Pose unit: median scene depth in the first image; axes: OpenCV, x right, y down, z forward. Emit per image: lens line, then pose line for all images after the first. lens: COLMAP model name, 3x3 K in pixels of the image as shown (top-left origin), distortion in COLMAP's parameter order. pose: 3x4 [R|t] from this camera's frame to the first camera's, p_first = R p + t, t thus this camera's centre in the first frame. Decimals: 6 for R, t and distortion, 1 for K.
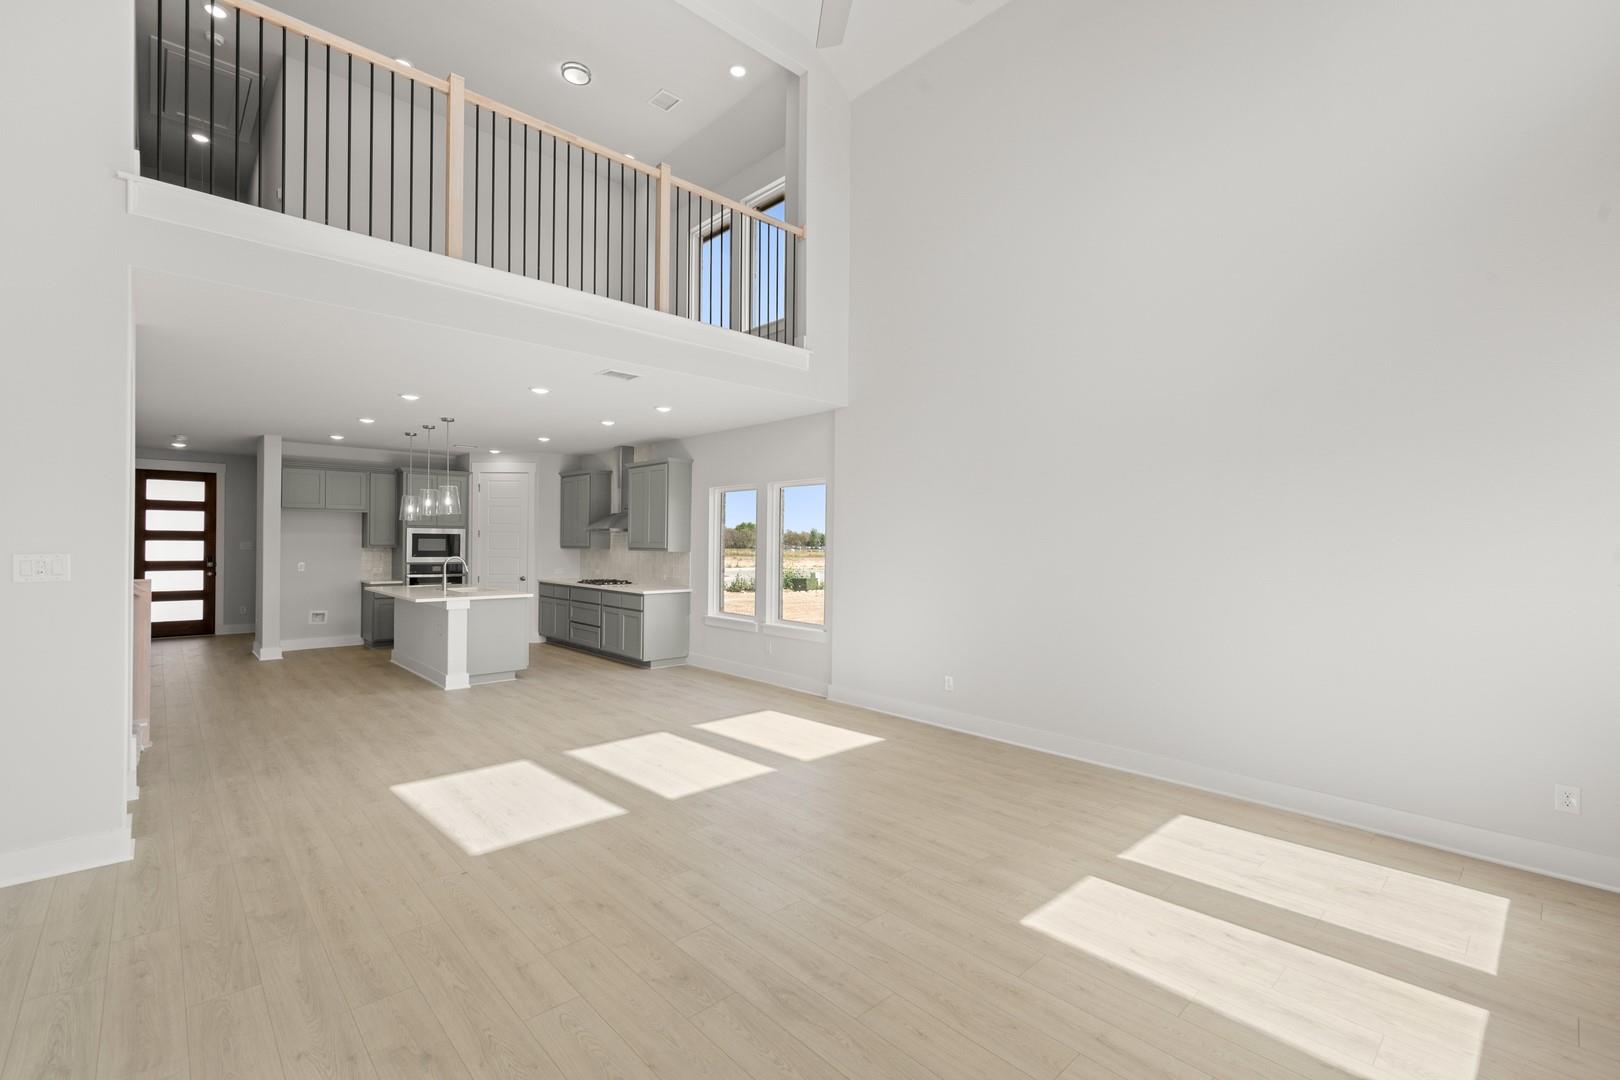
lens RADIAL K [[711.9, 0, 816.1], [0, 711.9, 545.9], [0, 0, 1]] dist [0.003353, -0.000162]
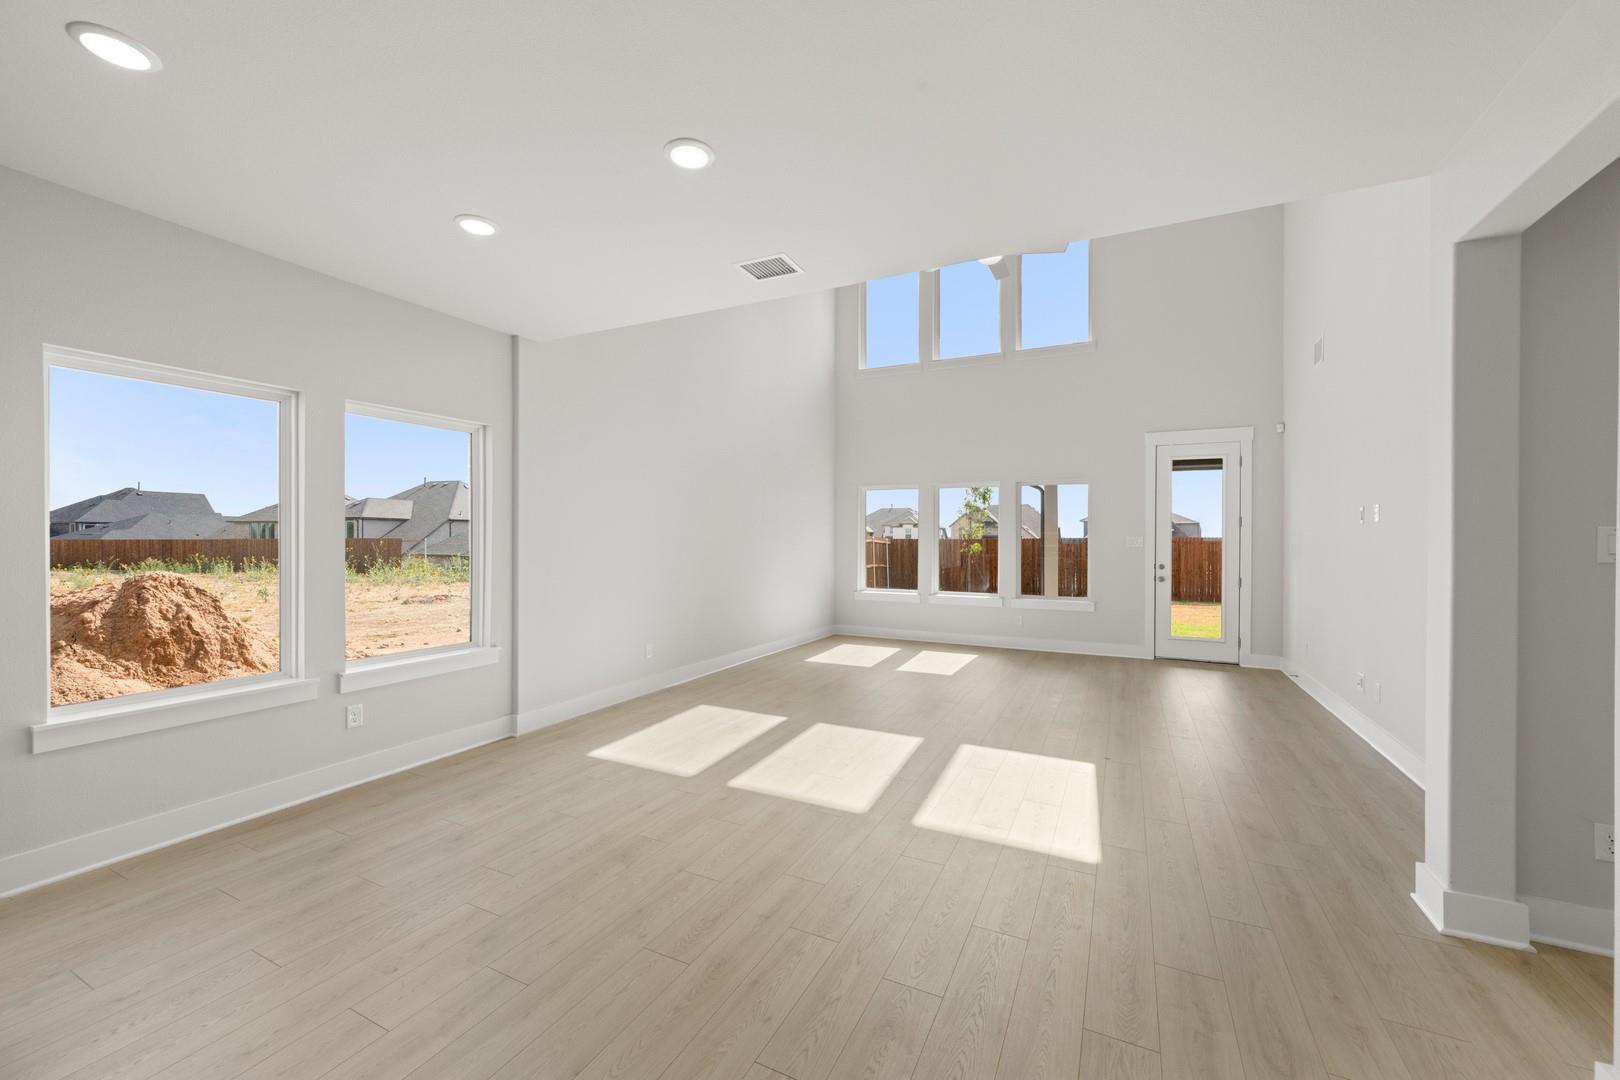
lens RADIAL K [[630.5, 0, 807.1], [0, 630.5, 540.6], [0, 0, 1]] dist [-0.001186, 0.000812]
pose [[-0.350636, -0.012936, 0.936422, -0.513140], [-0.003644, 0.999916, 0.012448, 0.005505], [-0.936505, 0.000952, -0.350654, 0.707010]]
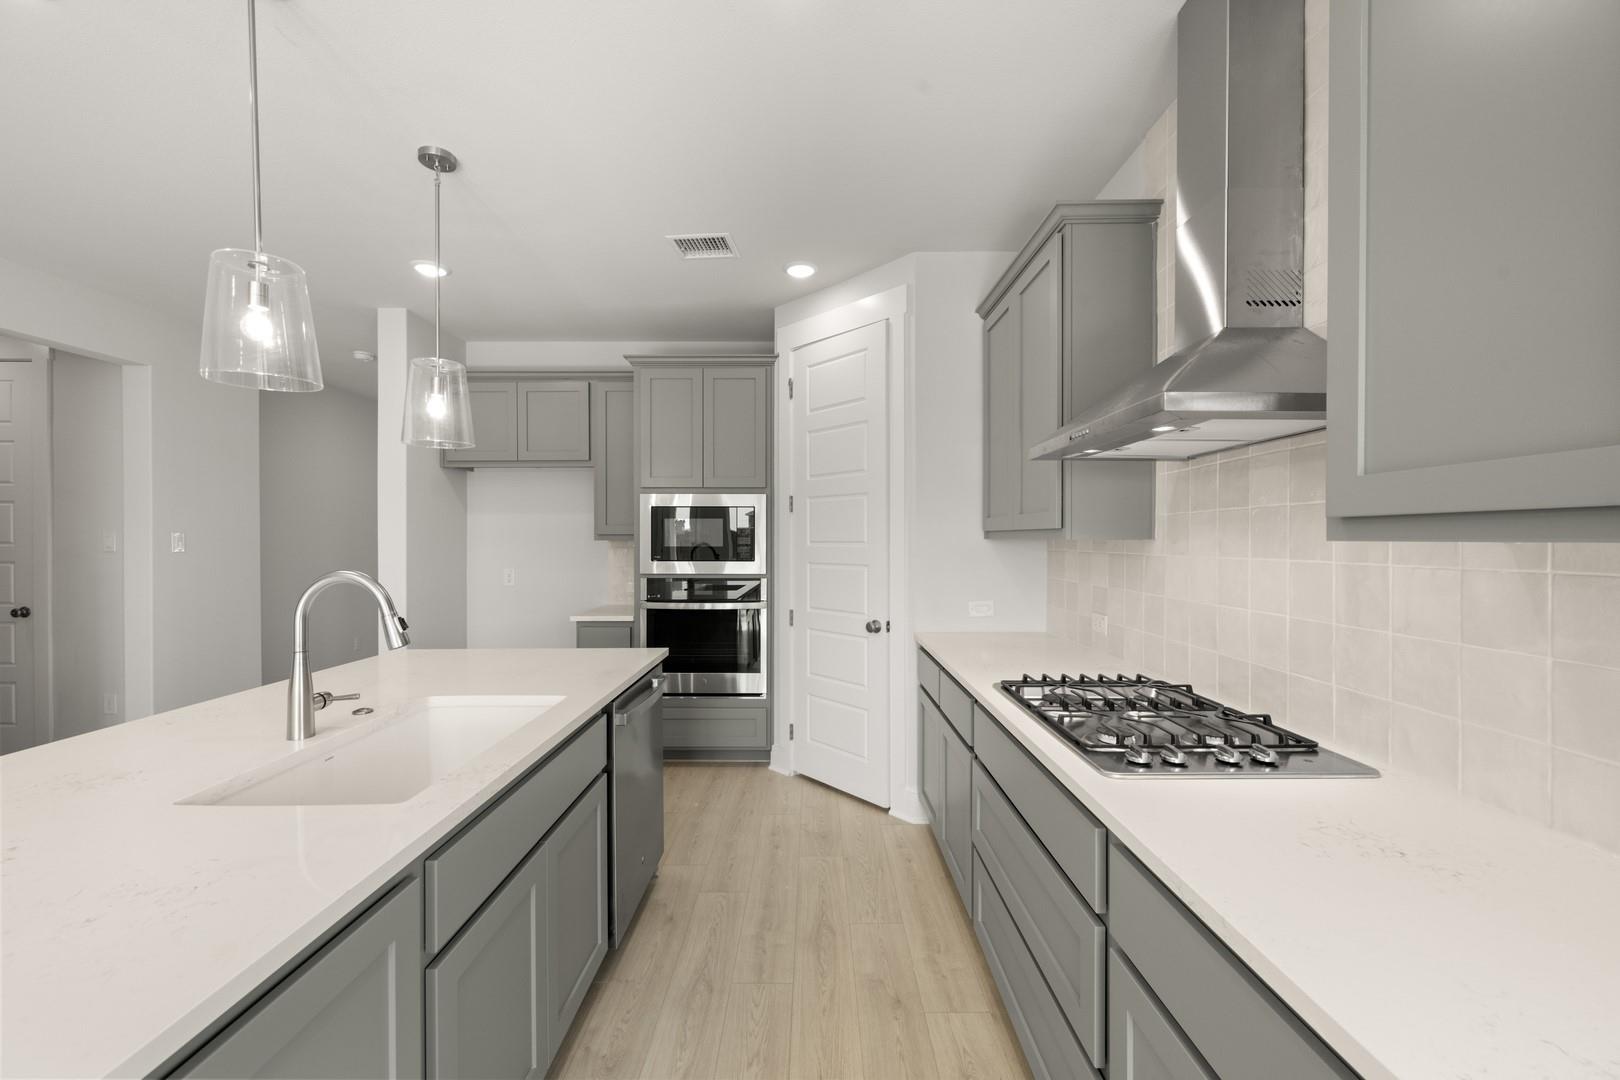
lens RADIAL K [[630.5, 0, 812.7], [0, 630.5, 542.7], [0, 0, 1]] dist [-0.001186, 0.000812]
pose [[0.734328, -0.004972, -0.678777, -0.257537], [0.004079, 0.999987, -0.002911, 0.006566], [0.678783, -0.000631, 0.734339, 0.859843]]
